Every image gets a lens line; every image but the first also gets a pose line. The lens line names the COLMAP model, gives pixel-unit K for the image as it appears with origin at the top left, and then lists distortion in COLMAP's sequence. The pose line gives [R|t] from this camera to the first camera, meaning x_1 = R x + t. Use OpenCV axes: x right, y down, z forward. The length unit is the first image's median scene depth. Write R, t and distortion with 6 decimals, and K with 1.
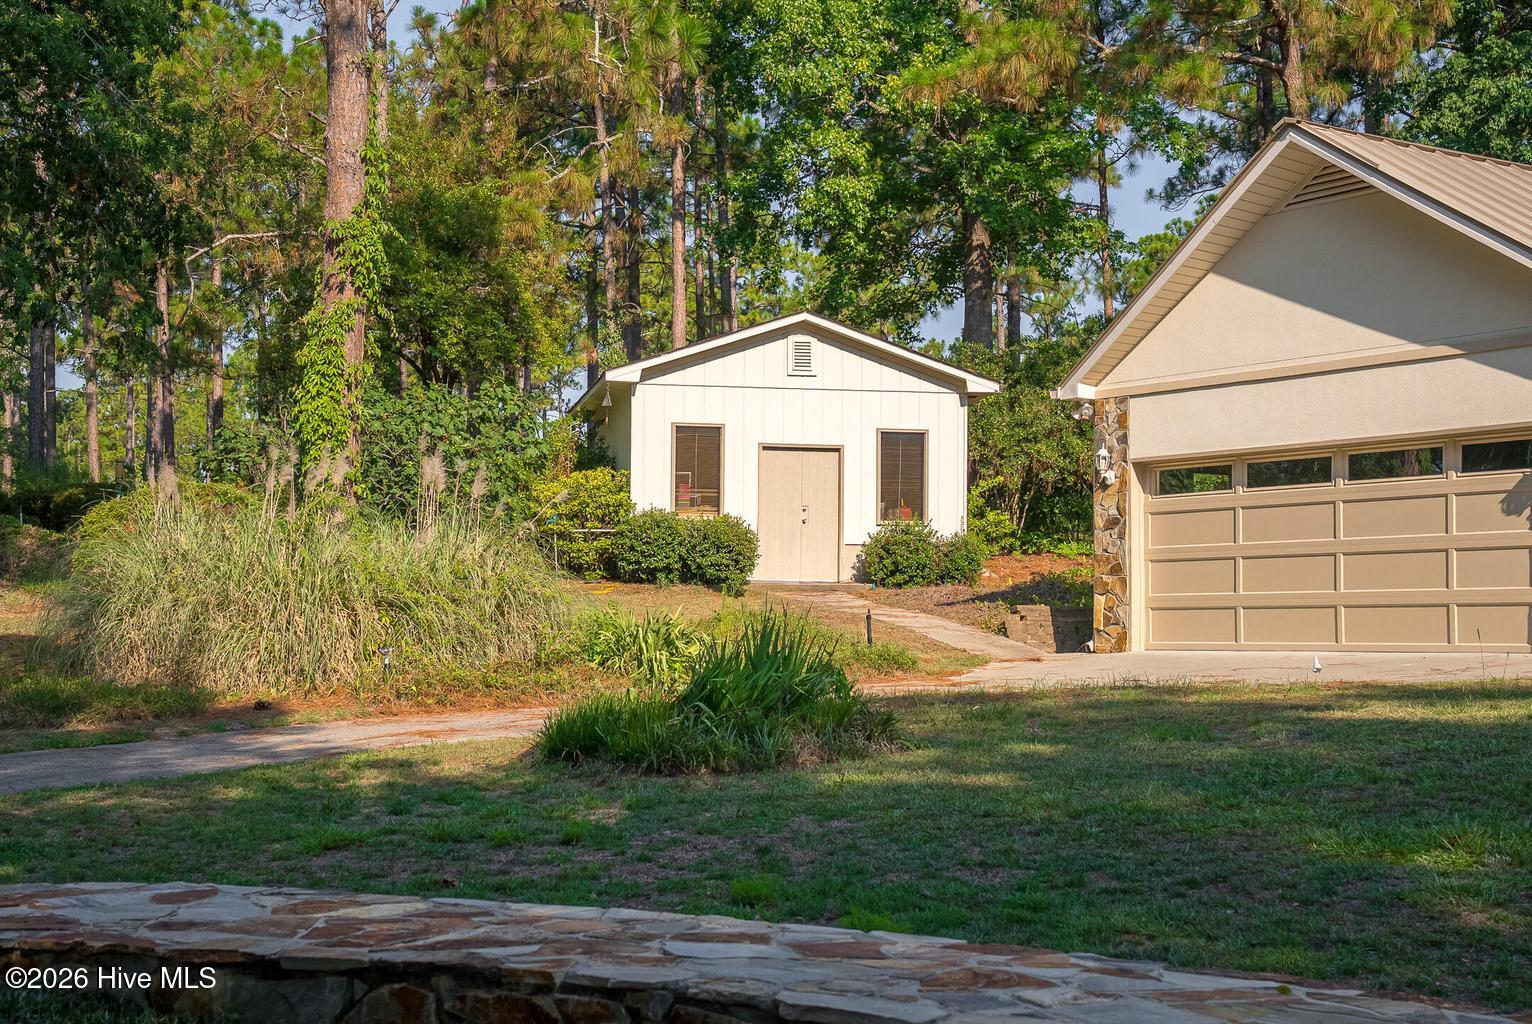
lens RADIAL K [[2183.9, 0, 764.4], [0, 2183.9, 513.2], [0, 0, 1]] dist [0.051071, 0.000000]
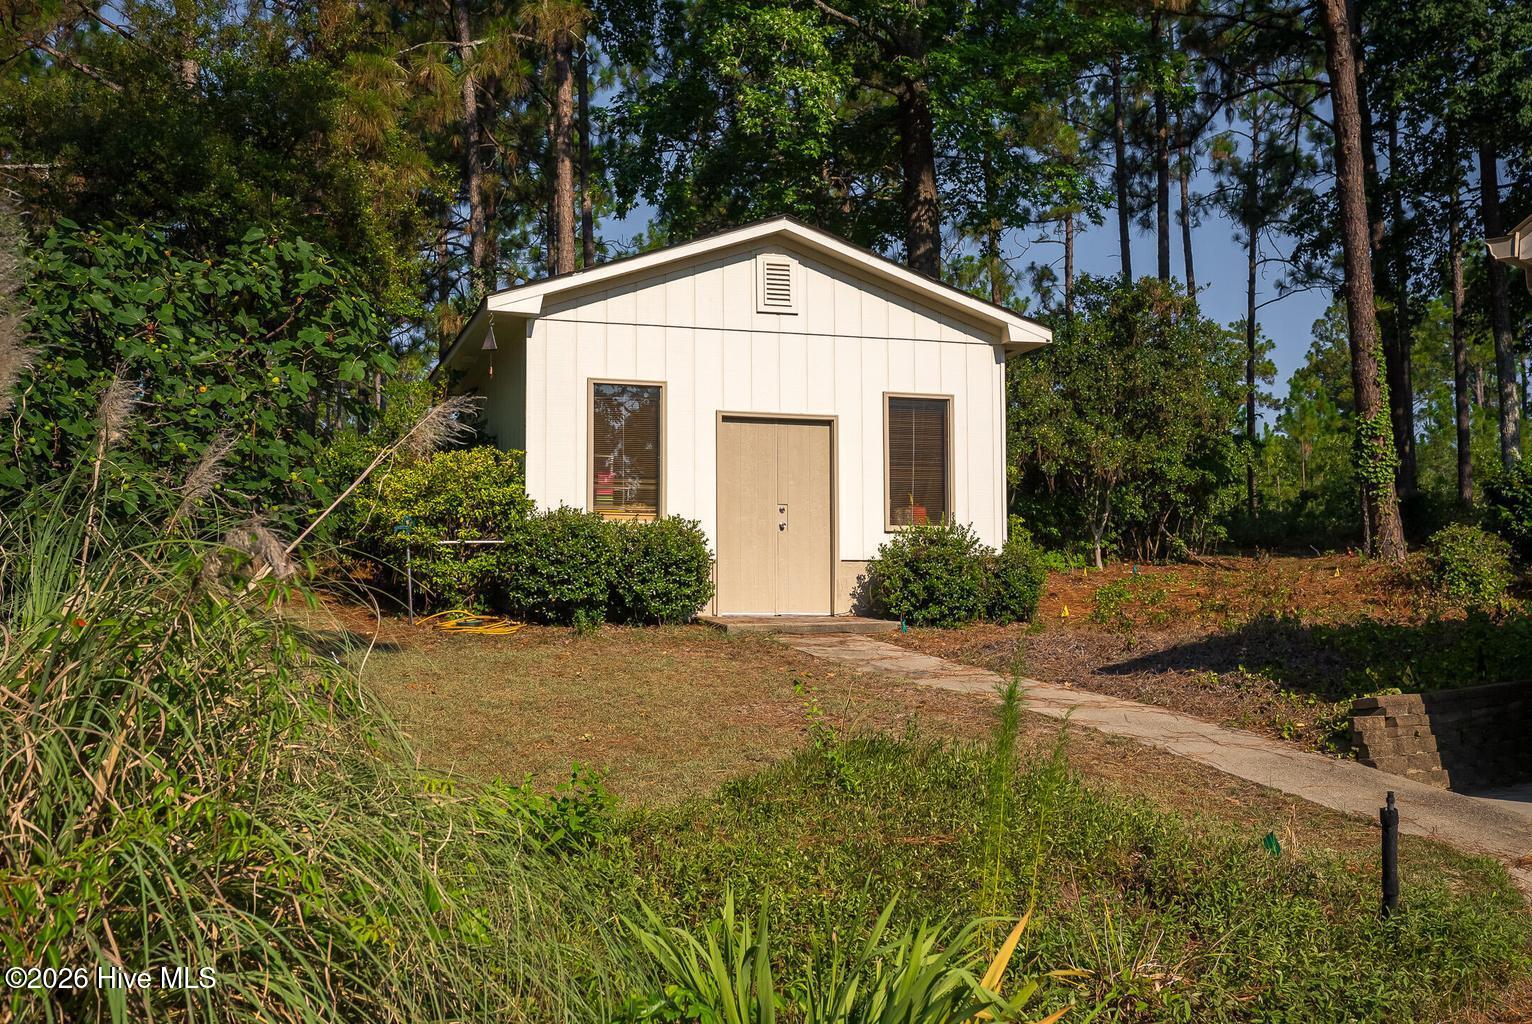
lens RADIAL K [[1586.8, 0, 768.2], [0, 1586.8, 509.6], [0, 0, 1]] dist [-0.025796, 0.000000]
pose [[0.991845, -0.002342, 0.127428, -0.049726], [0.003474, 0.999956, -0.008659, 0.002629], [-0.127403, 0.009031, 0.991810, 0.518297]]
